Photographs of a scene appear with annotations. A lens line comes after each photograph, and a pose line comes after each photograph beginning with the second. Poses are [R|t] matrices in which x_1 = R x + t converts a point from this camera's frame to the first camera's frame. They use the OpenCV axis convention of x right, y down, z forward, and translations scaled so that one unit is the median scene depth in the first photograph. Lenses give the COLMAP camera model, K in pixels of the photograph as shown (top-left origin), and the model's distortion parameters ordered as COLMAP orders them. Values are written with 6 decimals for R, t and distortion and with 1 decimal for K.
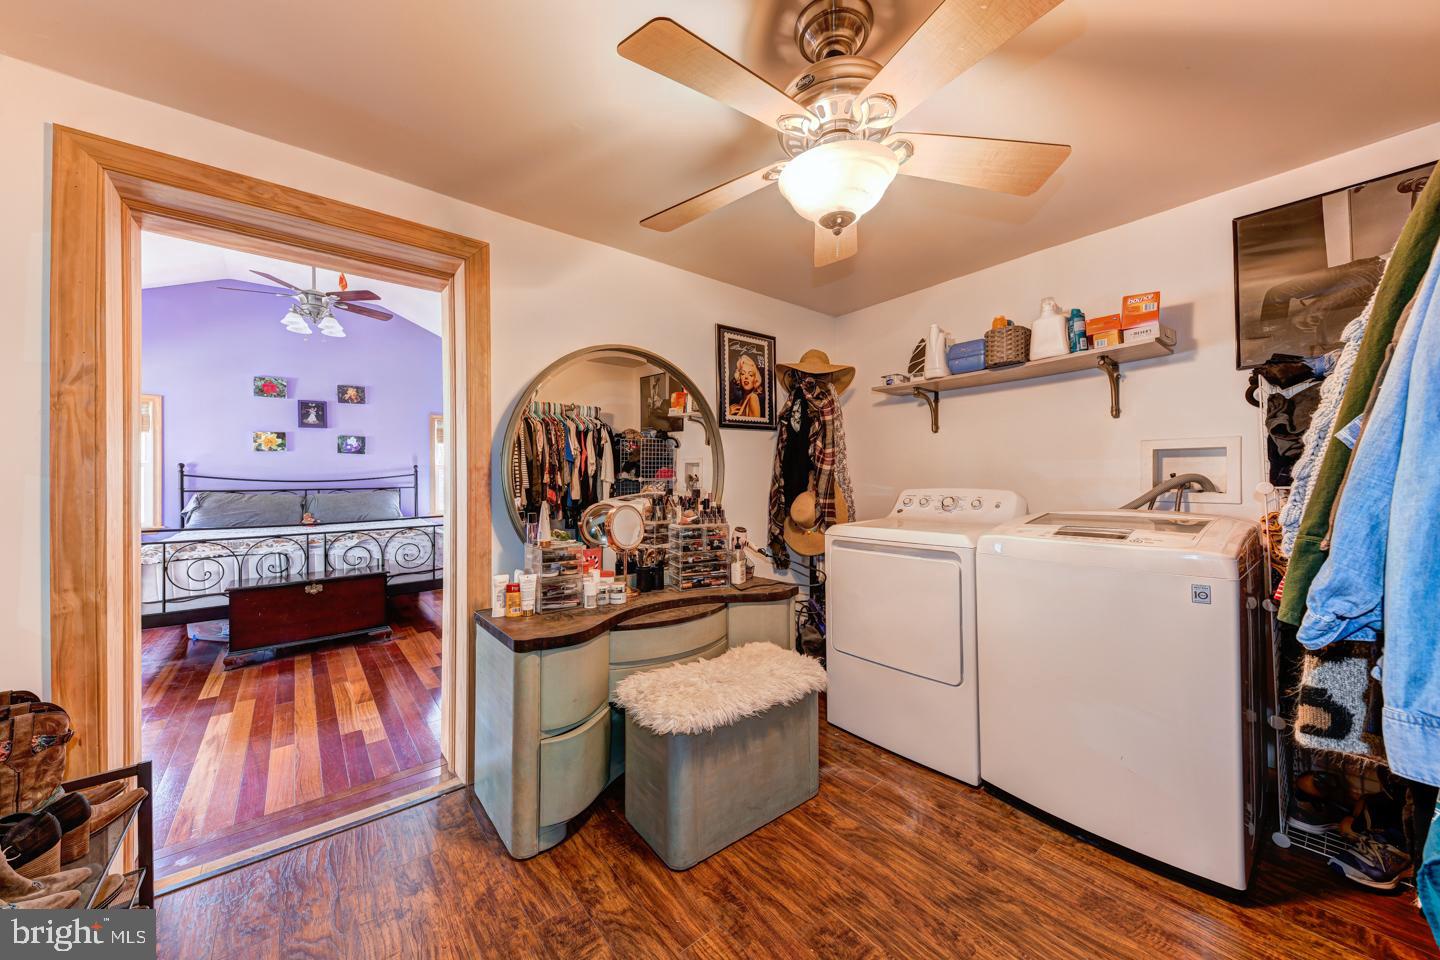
lens RADIAL K [[504.9, 0, 722.3], [0, 504.9, 476.5], [0, 0, 1]] dist [0.012962, -0.001856]
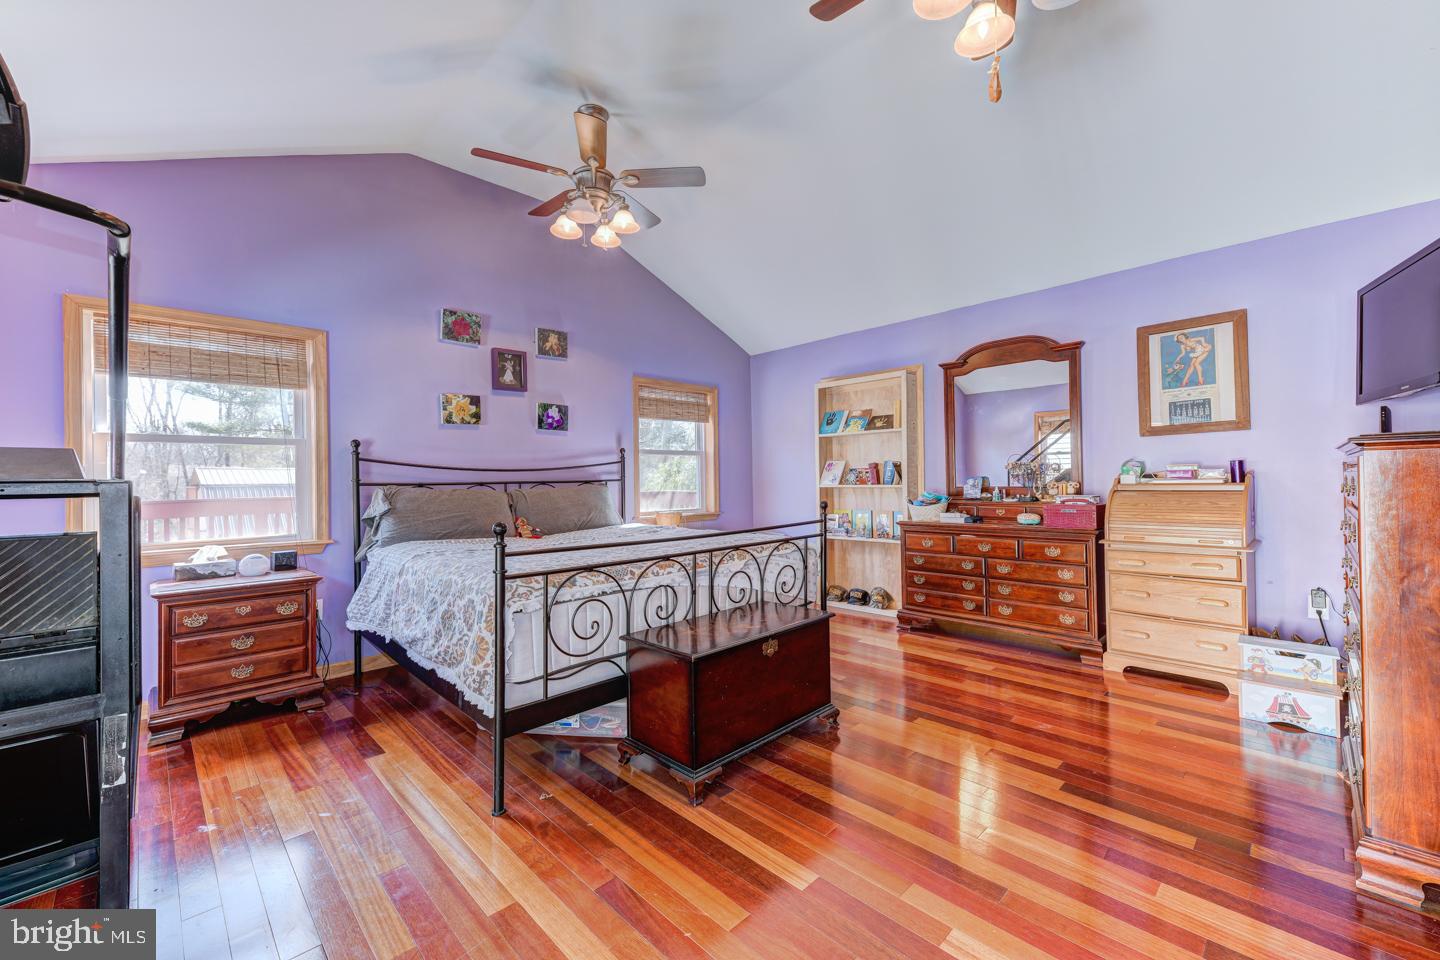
lens RADIAL K [[575.6, 0, 724.0], [0, 575.6, 474.7], [0, 0, 1]] dist [0.012738, -0.000064]
pose [[0.997233, 0.000506, 0.074333, -0.646989], [-0.000700, 0.999996, 0.002589, 0.014513], [-0.074331, -0.002634, 0.997230, 0.246903]]
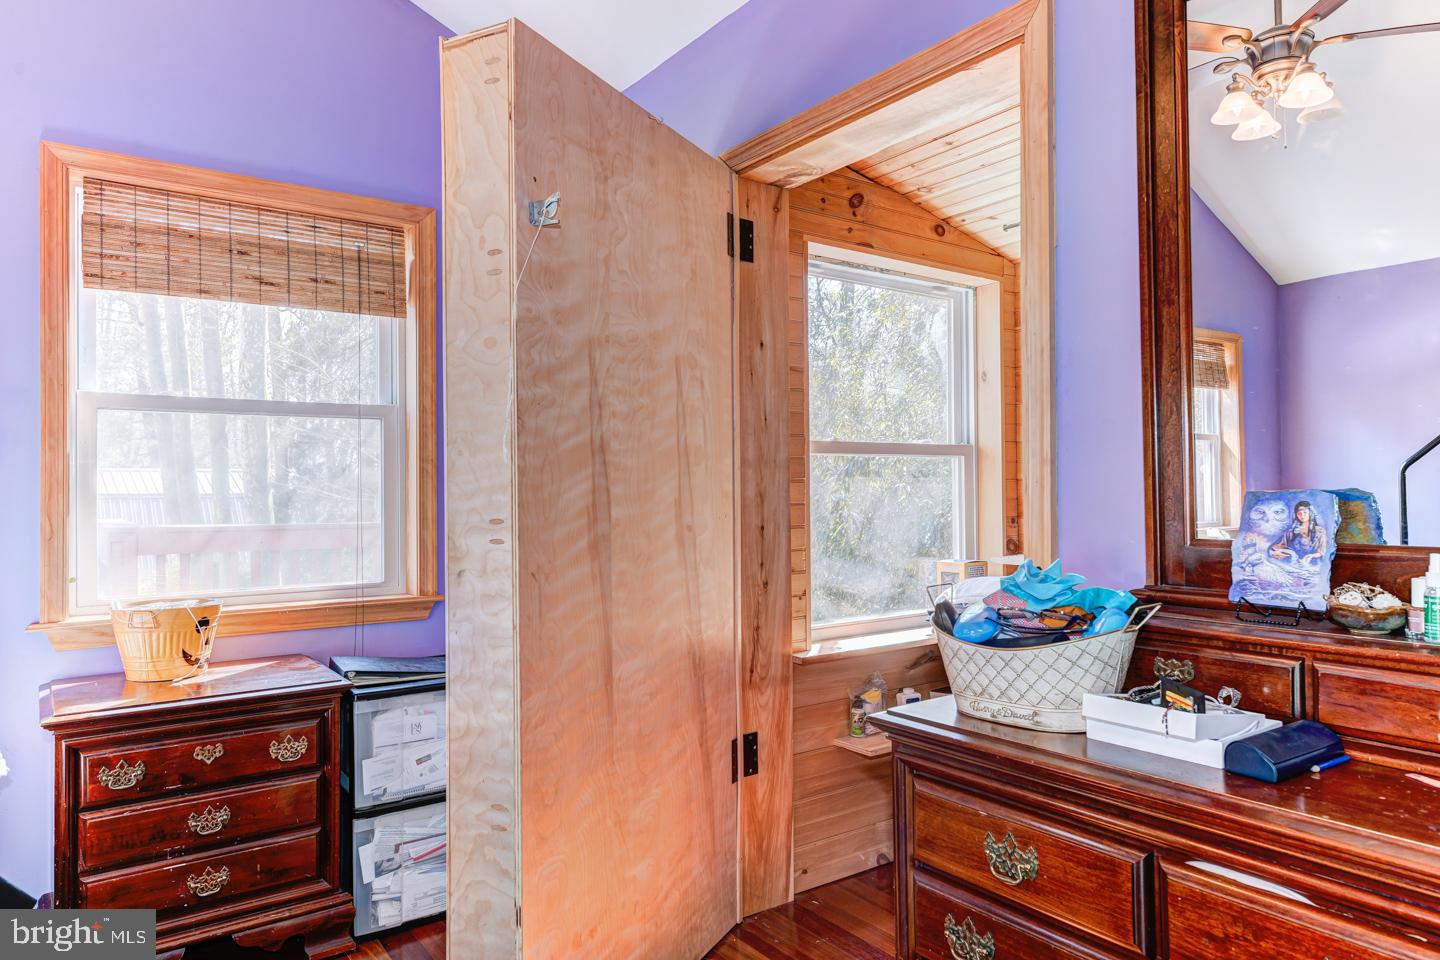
lens RADIAL K [[921.2, 0, 716.8], [0, 921.2, 481.5], [0, 0, 1]] dist [0.011164, 0.002686]
pose [[0.997092, 0.005625, -0.075998, -0.347498], [-0.005350, 0.999978, 0.003821, 0.016268], [0.076018, -0.003404, 0.997101, 0.815401]]
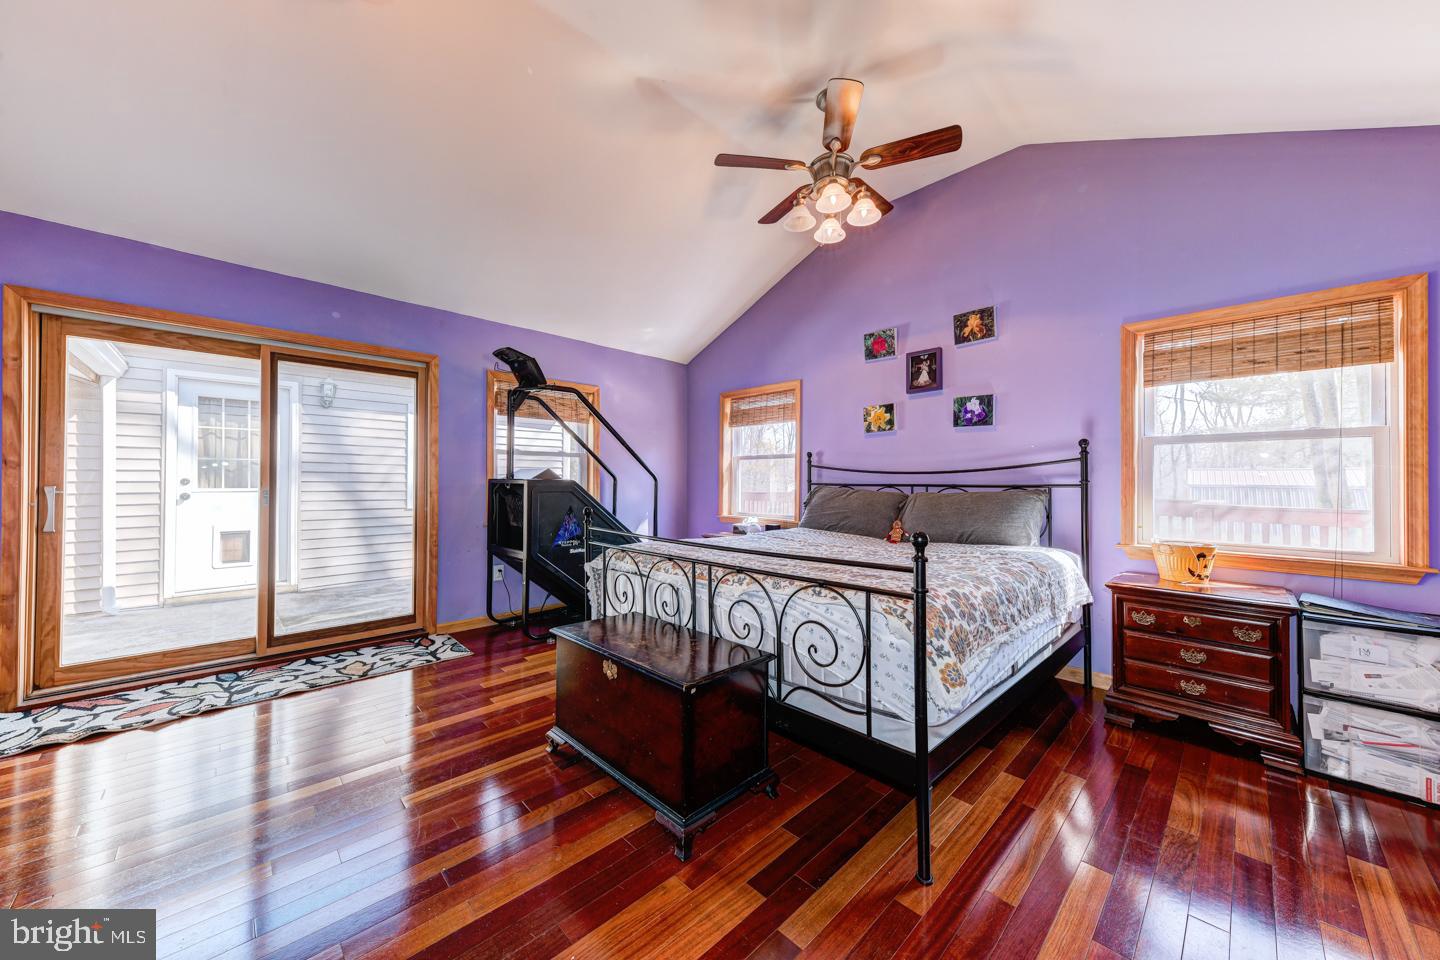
lens RADIAL K [[504.9, 0, 727.9], [0, 504.9, 479.4], [0, 0, 1]] dist [0.012962, -0.001856]
pose [[0.082417, 0.008726, -0.996560, -0.191238], [0.002866, 0.999955, 0.008993, 0.012542], [0.996594, -0.003598, 0.082388, 0.772635]]
